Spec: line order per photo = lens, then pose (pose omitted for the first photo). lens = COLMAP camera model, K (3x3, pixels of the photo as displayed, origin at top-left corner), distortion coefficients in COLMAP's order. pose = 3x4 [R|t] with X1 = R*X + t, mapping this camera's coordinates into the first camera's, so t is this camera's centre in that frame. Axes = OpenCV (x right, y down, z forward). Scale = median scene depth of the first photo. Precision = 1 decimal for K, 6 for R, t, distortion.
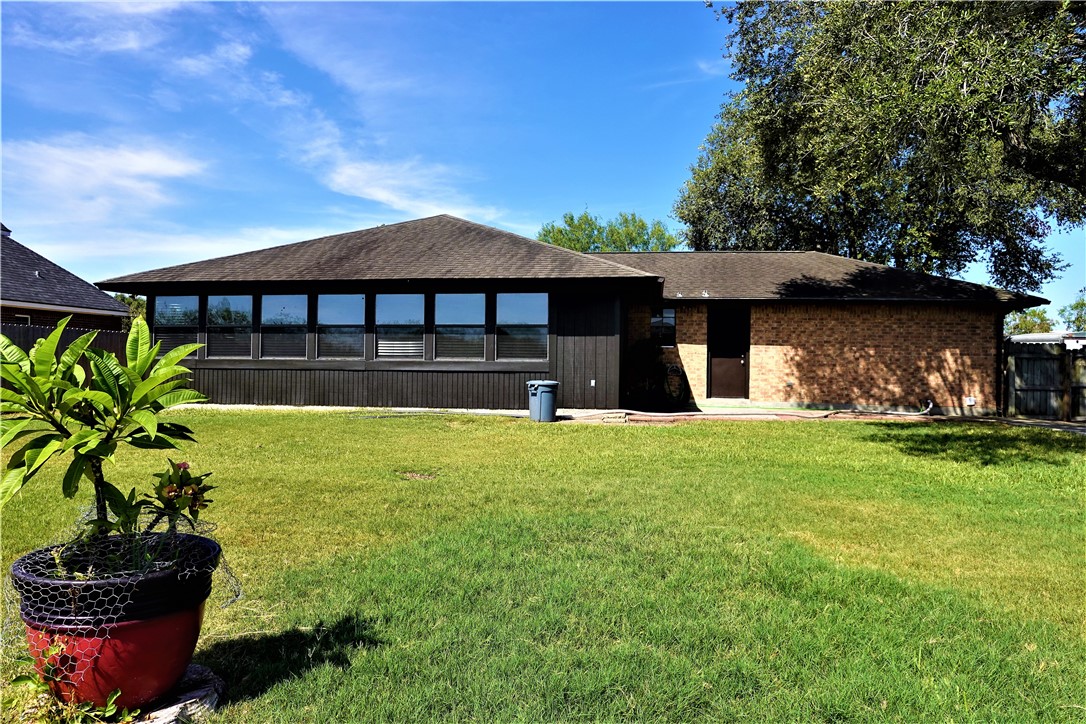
lens RADIAL K [[720.8, 0, 536.9], [0, 720.8, 376.3], [0, 0, 1]] dist [-0.008798, 0.006155]
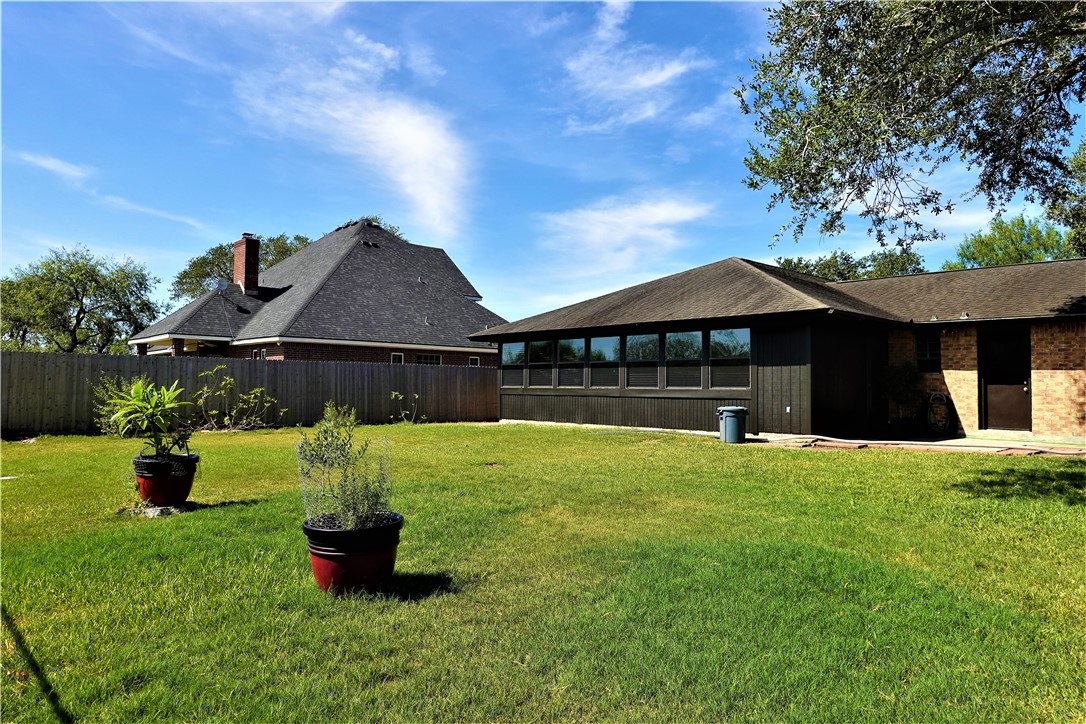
lens RADIAL K [[720.8, 0, 536.9], [0, 720.8, 376.3], [0, 0, 1]] dist [-0.008798, 0.006155]
pose [[0.784656, -0.013456, -0.619785, 0.375721], [-0.009684, 0.999376, -0.033957, -0.000049], [0.619855, 0.032647, 0.784037, -0.065129]]
